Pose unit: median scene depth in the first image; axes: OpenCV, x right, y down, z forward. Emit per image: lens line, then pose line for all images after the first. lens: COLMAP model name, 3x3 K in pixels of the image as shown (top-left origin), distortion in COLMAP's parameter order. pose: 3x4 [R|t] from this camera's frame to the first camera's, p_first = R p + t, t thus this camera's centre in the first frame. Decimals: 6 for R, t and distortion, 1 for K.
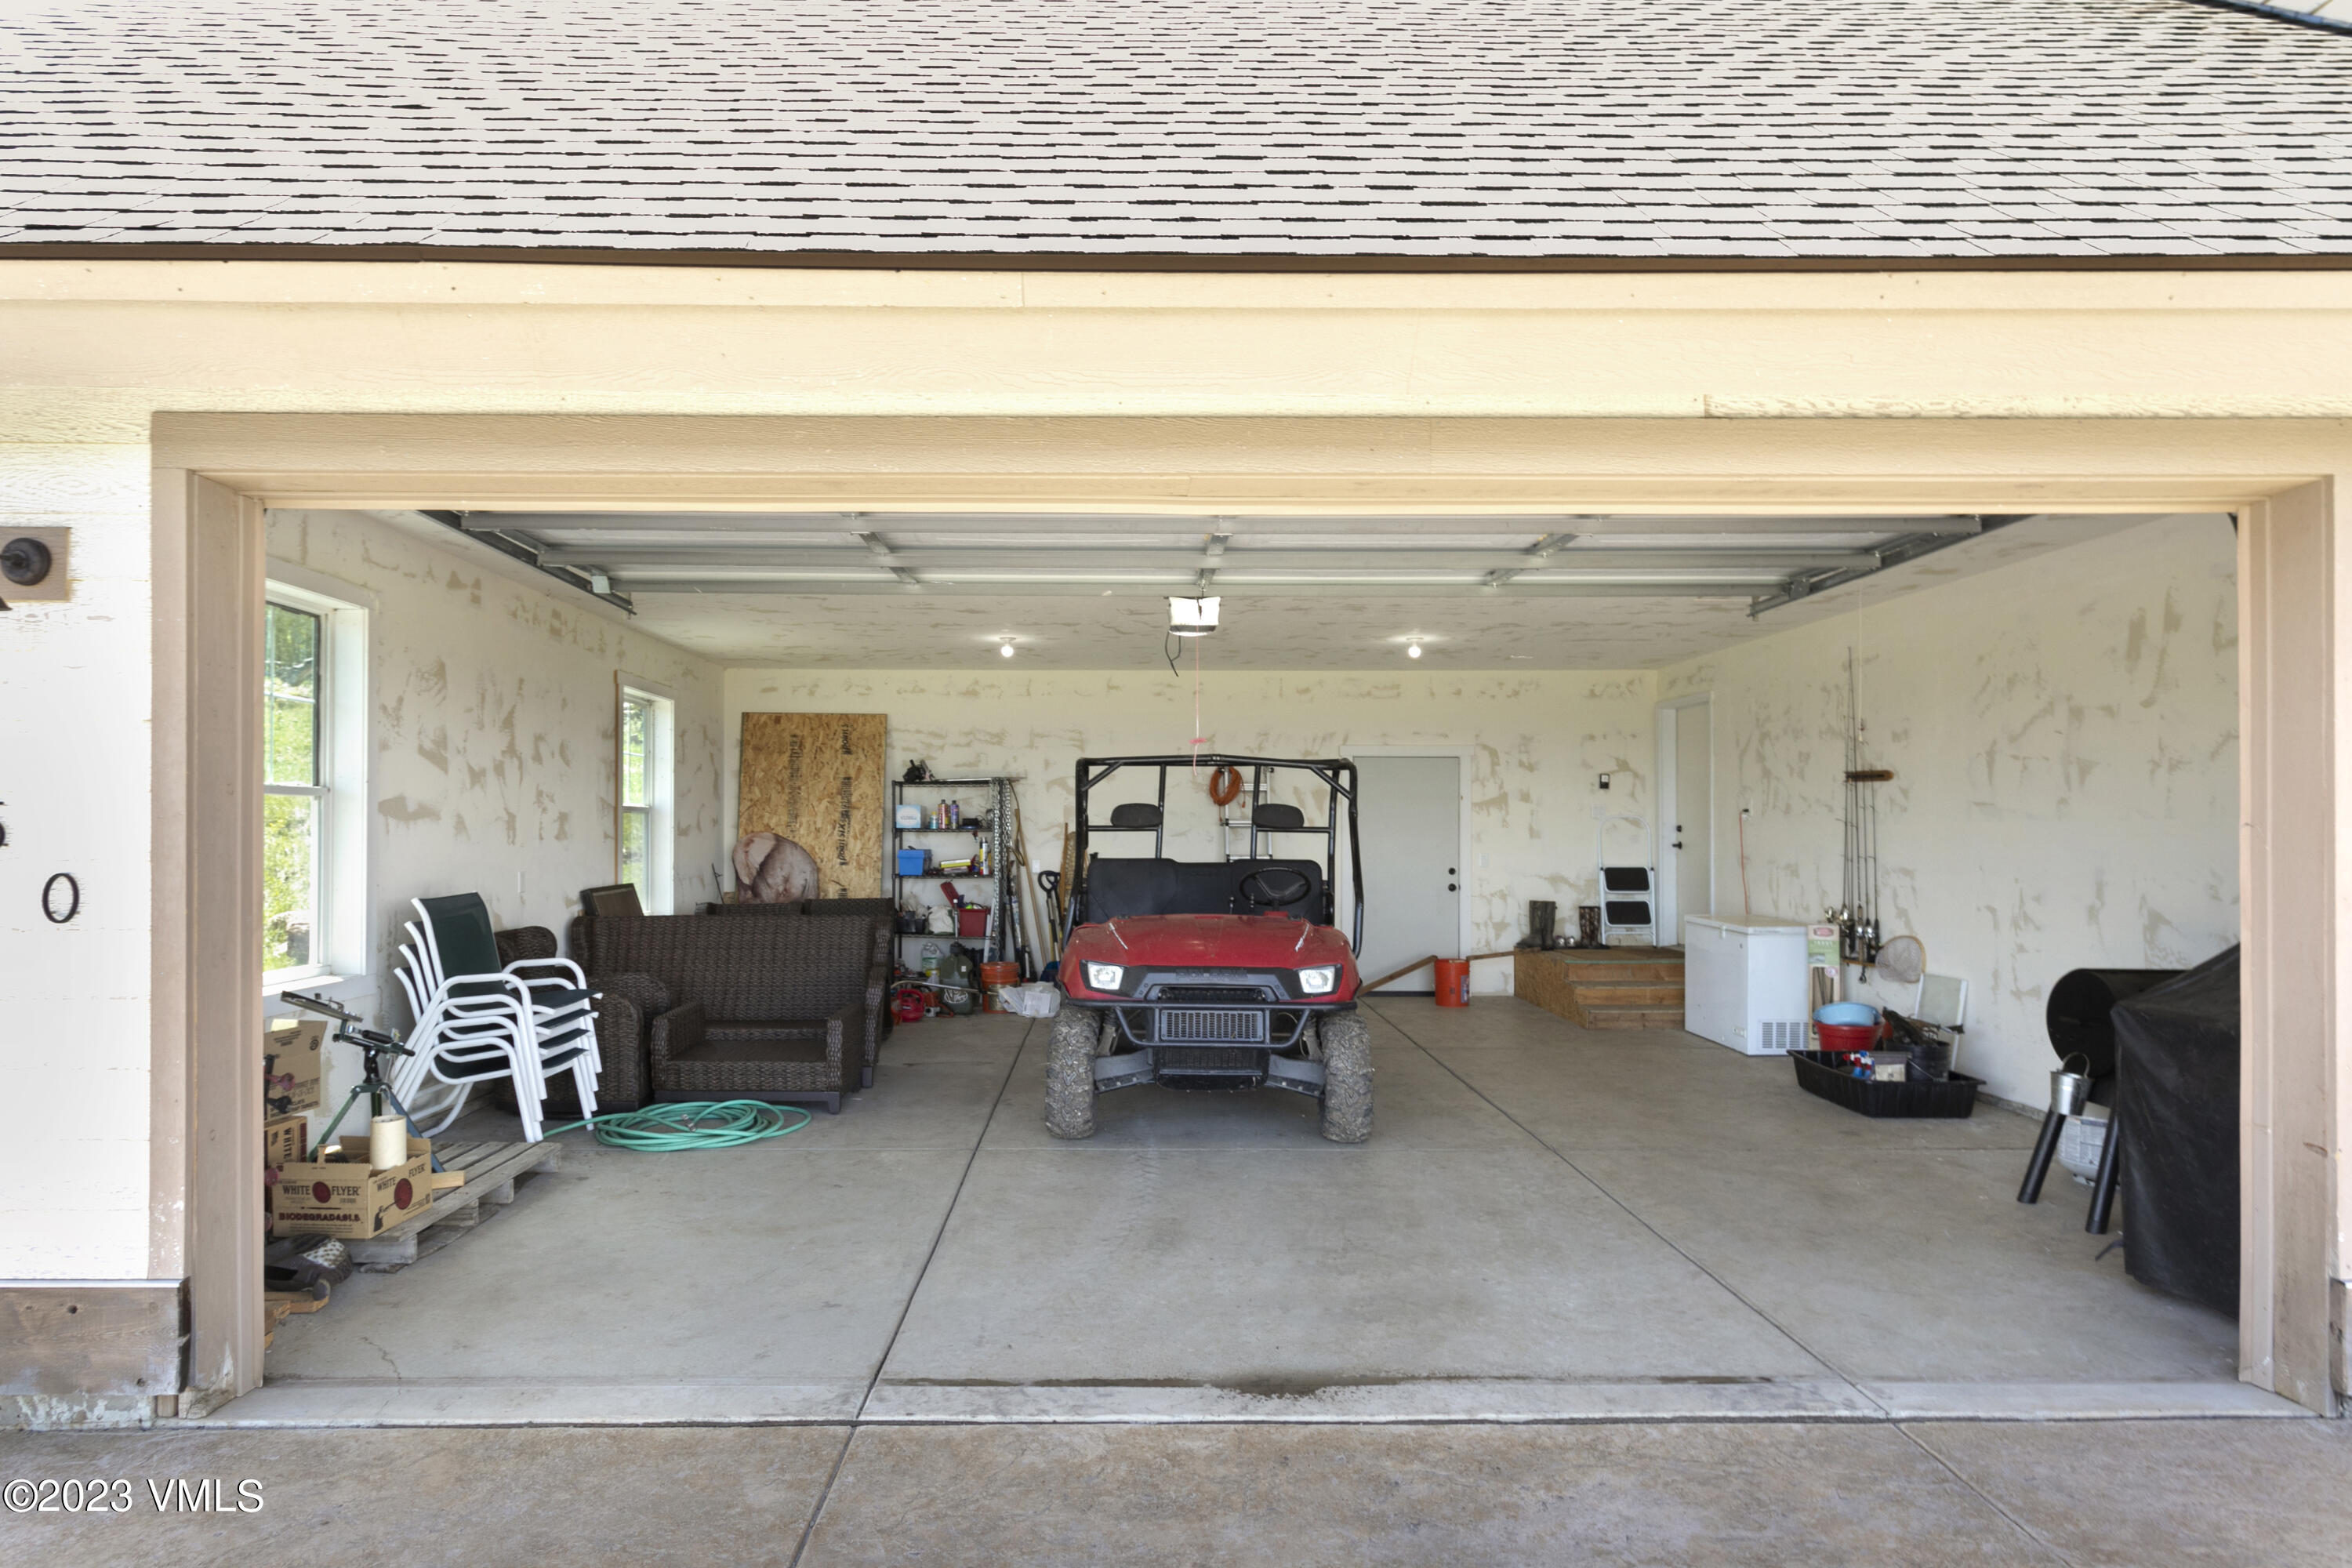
lens RADIAL K [[1315.5, 0, 1137.7], [0, 1315.5, 827.1], [0, 0, 1]] dist [-0.001757, 0.001369]
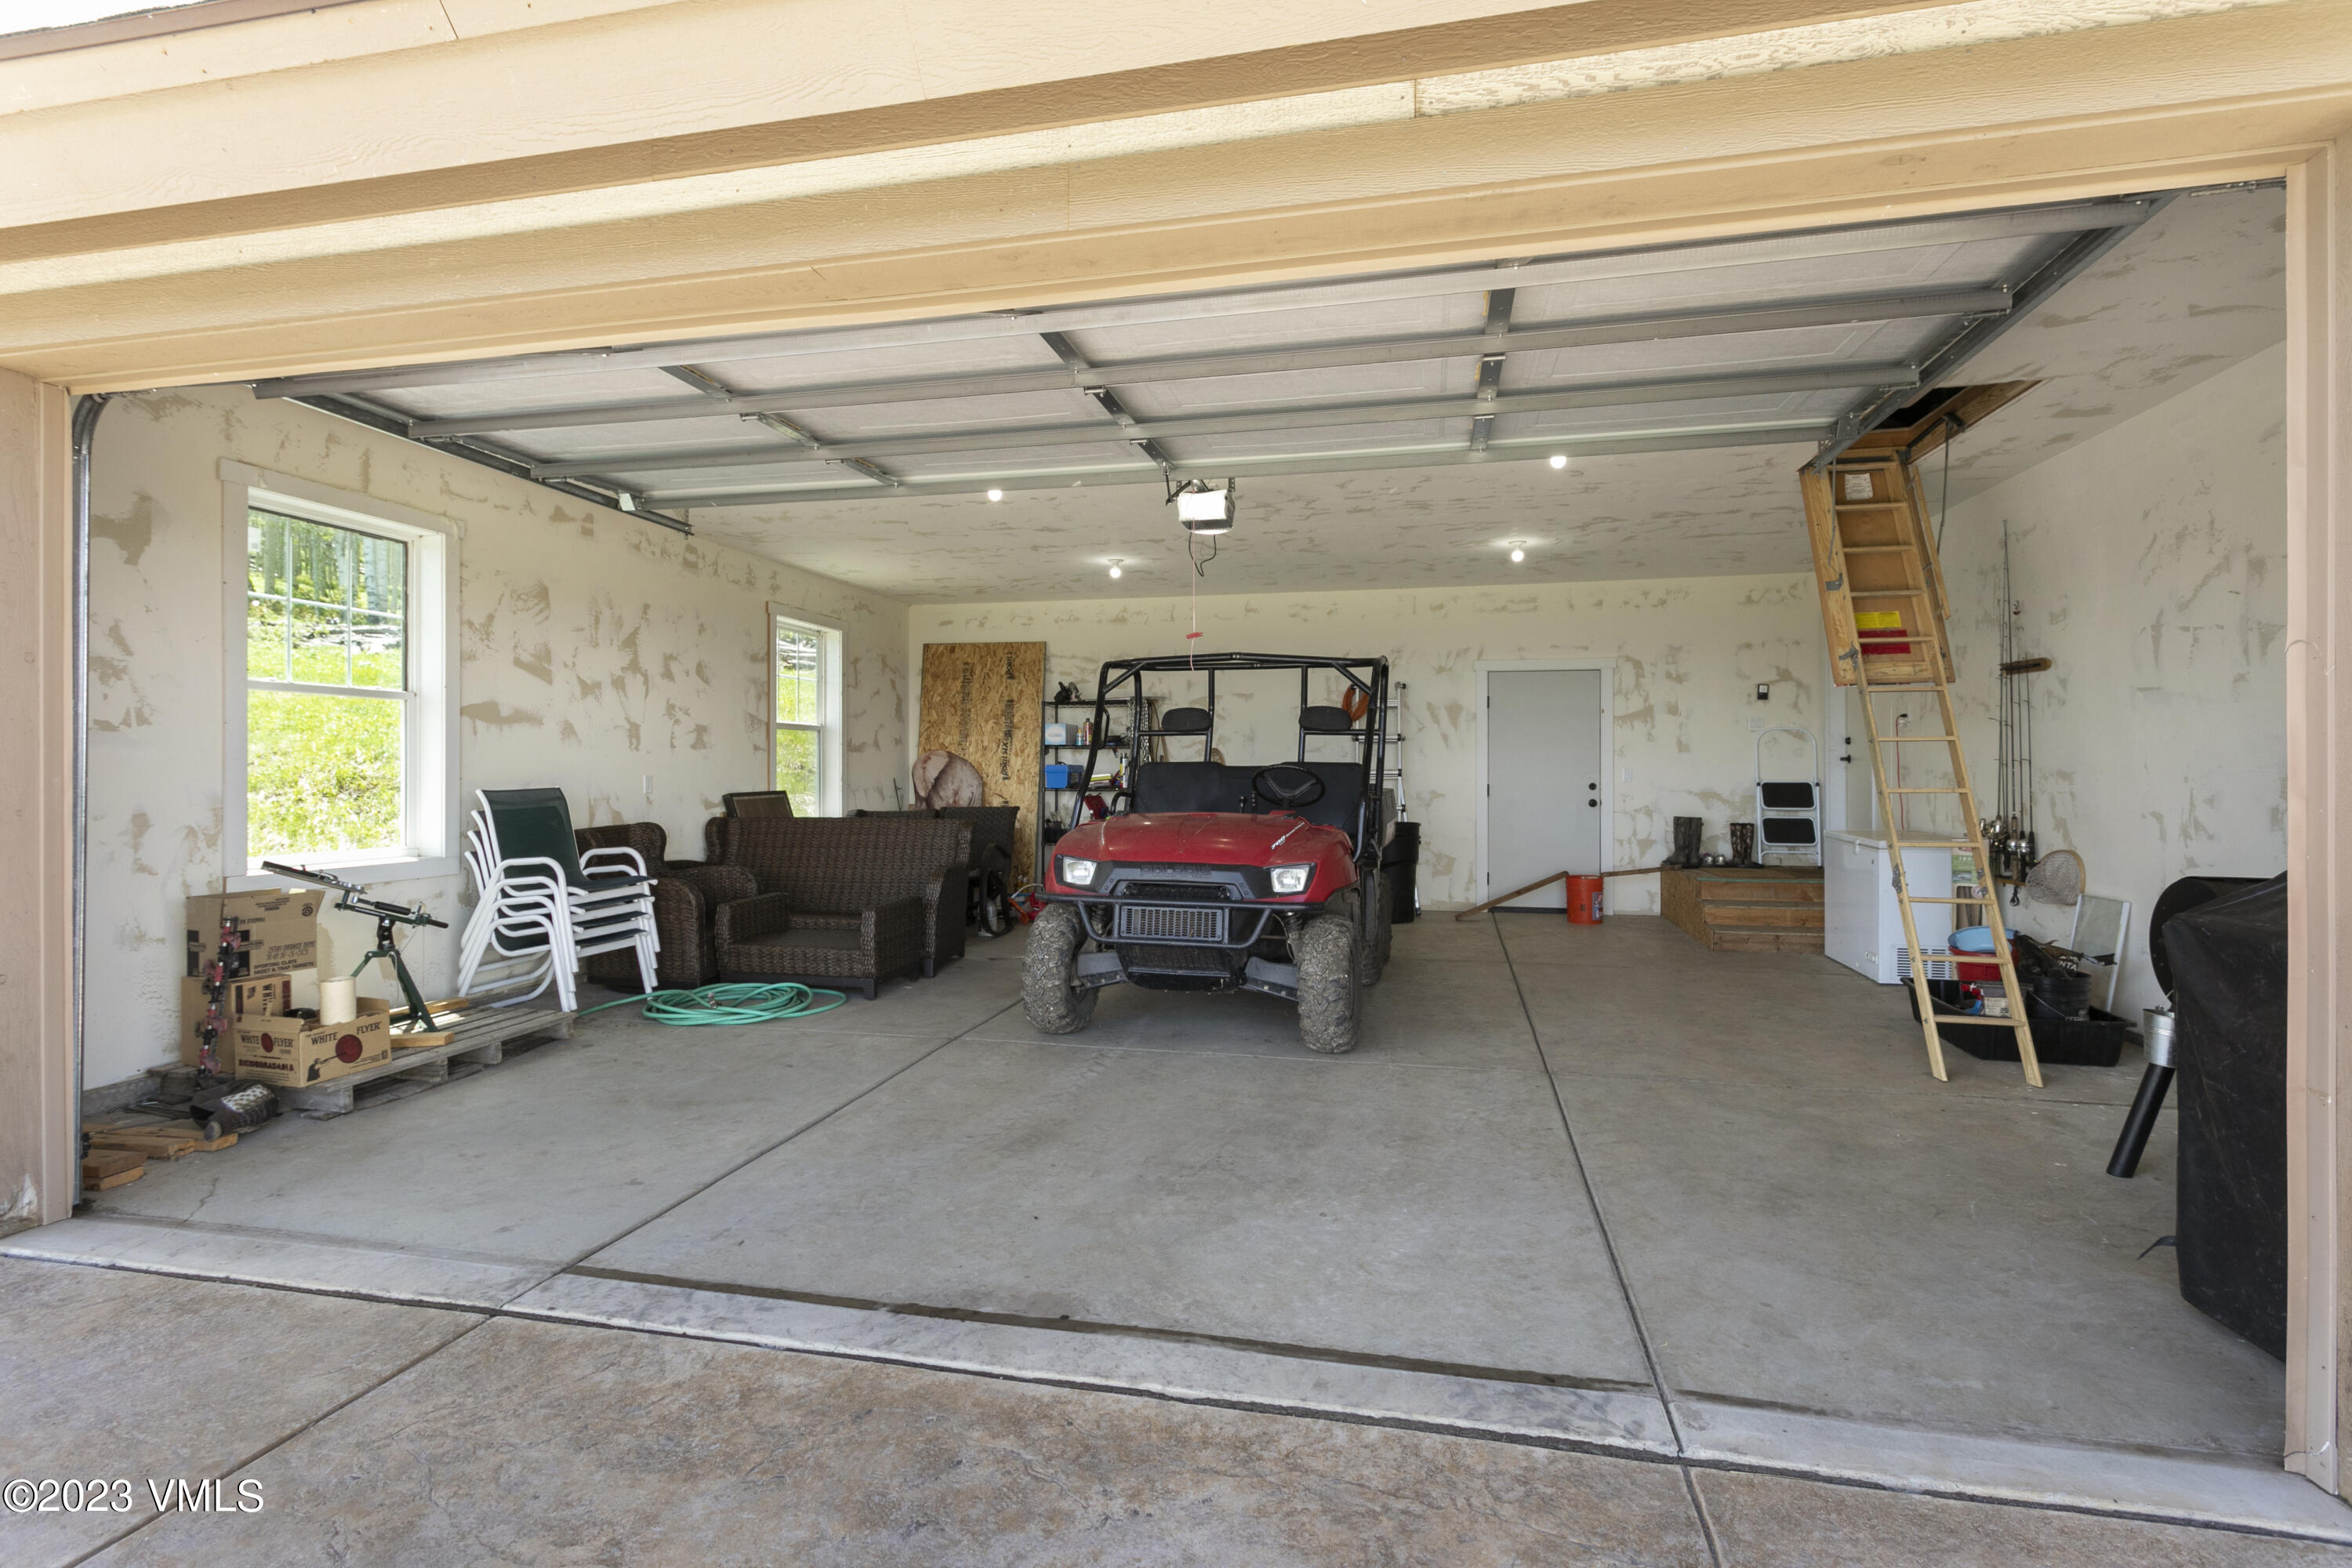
lens RADIAL K [[1151.5, 0, 1174.0], [0, 1151.5, 773.6], [0, 0, 1]] dist [0.003123, -0.000335]
pose [[0.972552, -0.000997, -0.232684, 0.262412], [0.001980, 0.999990, 0.003991, 0.038444], [0.232678, -0.004342, 0.972544, 0.182823]]
